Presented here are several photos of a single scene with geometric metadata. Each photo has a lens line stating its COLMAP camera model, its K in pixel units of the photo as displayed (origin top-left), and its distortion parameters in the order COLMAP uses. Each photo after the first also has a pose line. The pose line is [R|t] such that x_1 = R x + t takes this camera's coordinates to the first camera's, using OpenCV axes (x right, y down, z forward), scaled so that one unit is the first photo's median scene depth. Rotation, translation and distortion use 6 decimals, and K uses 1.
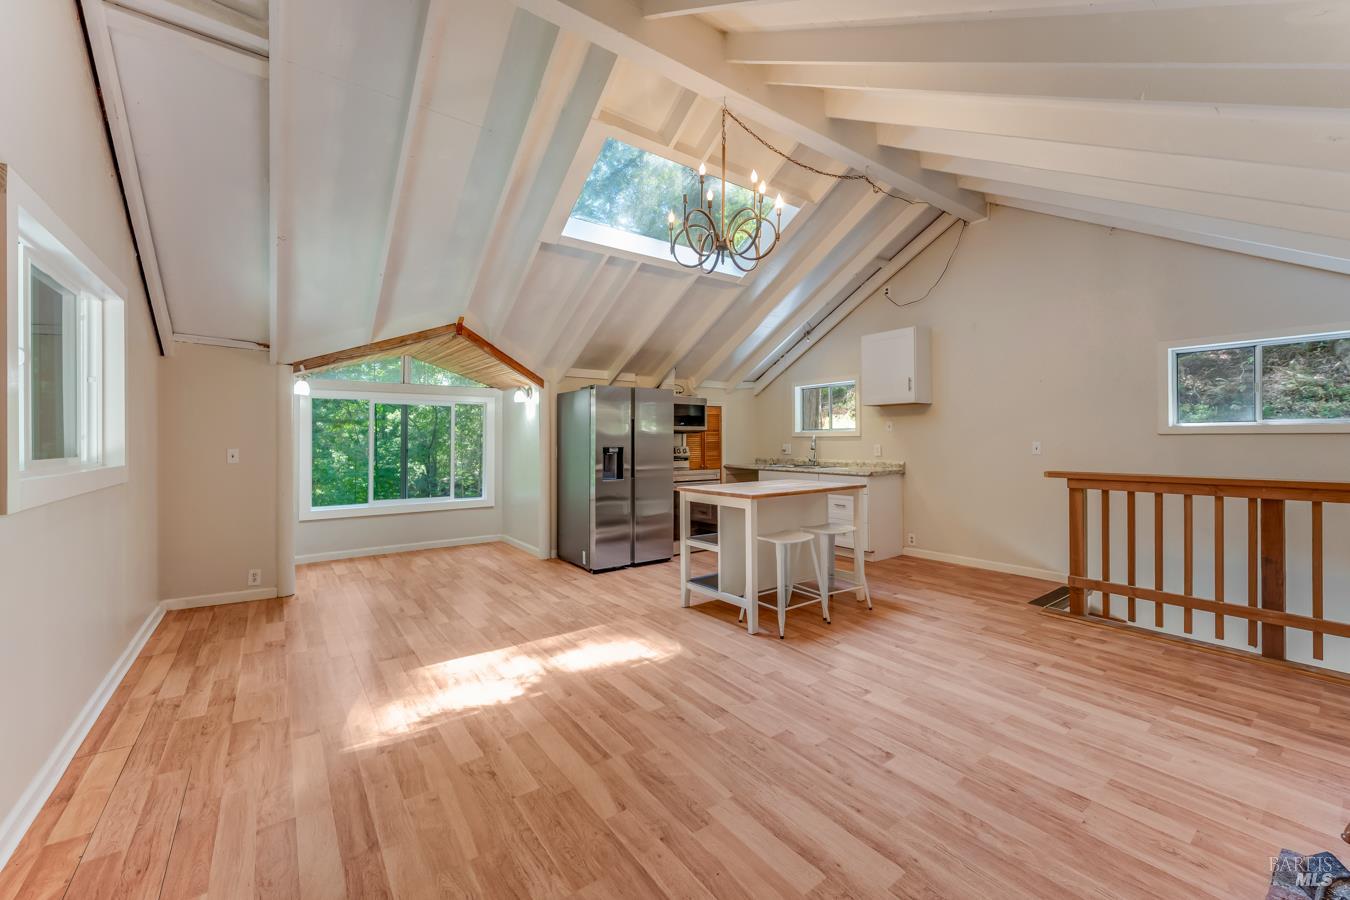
lens RADIAL K [[539.4, 0, 665.1], [0, 539.4, 449.5], [0, 0, 1]] dist [0.001882, 0.000825]
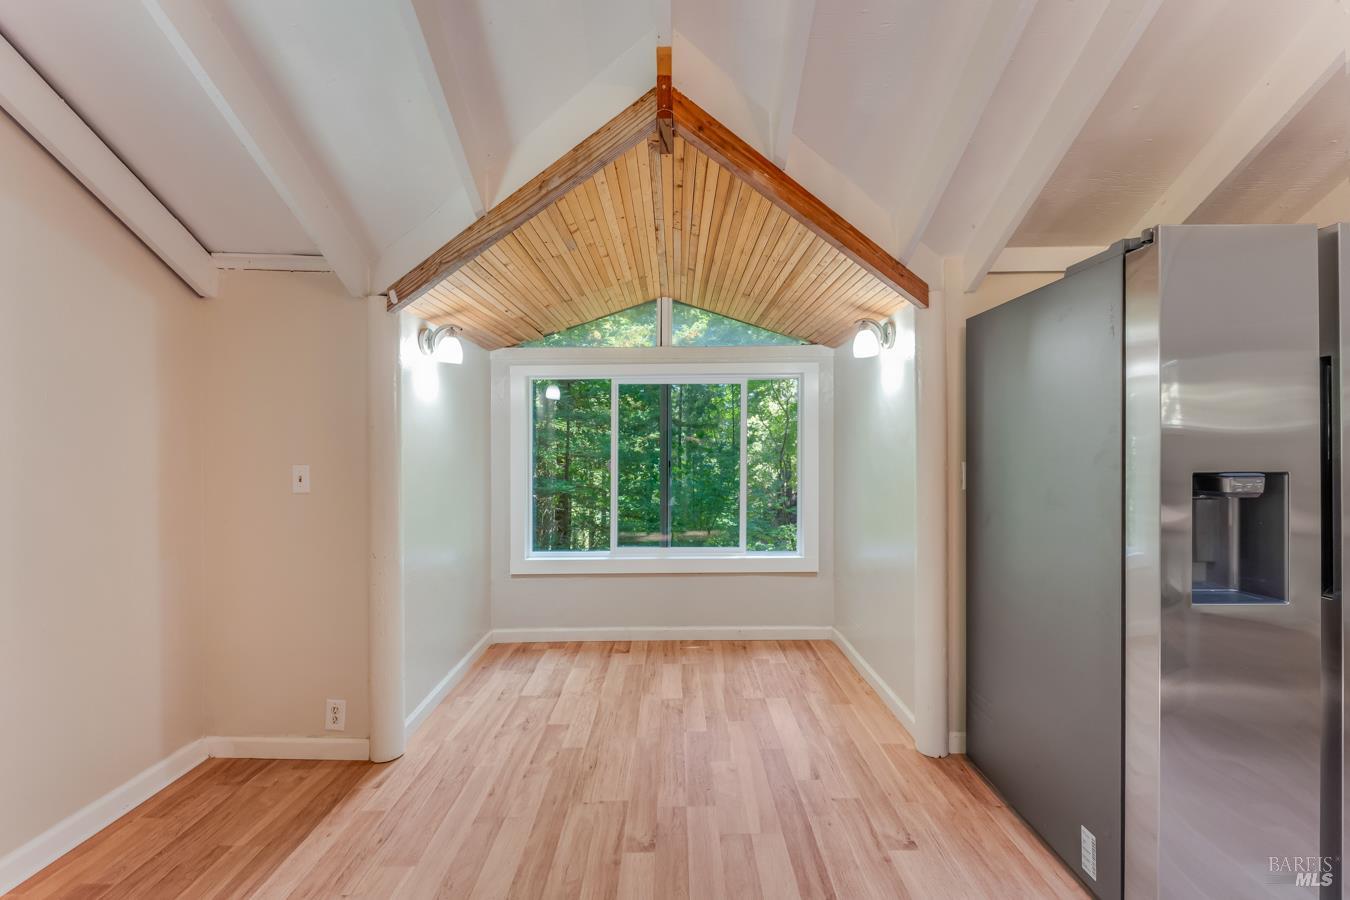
lens RADIAL K [[541.1, 0, 680.9], [0, 541.1, 441.5], [0, 0, 1]] dist [-0.002345, -0.000128]
pose [[0.814551, -0.009036, -0.580022, -0.212748], [-0.003655, 0.999779, -0.020709, -0.015952], [0.580081, 0.018989, 0.814338, 0.856456]]
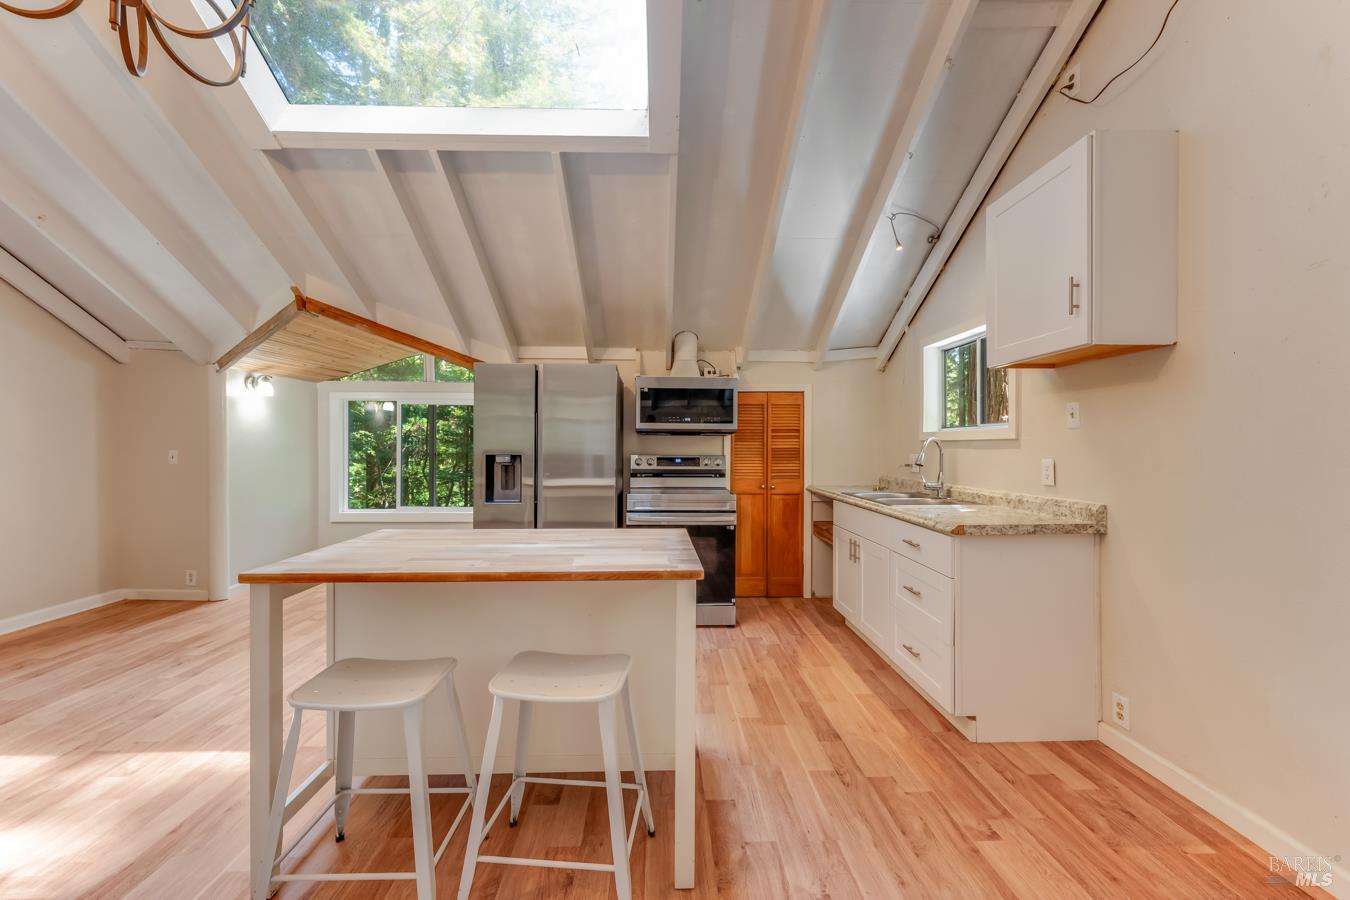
lens RADIAL K [[539.4, 0, 665.1], [0, 539.4, 449.5], [0, 0, 1]] dist [0.001882, 0.000825]
pose [[0.825033, 0.010391, -0.564989, 0.597679], [-0.017051, 0.999833, -0.006509, -0.012183], [0.564827, 0.015004, 0.825073, 0.741918]]
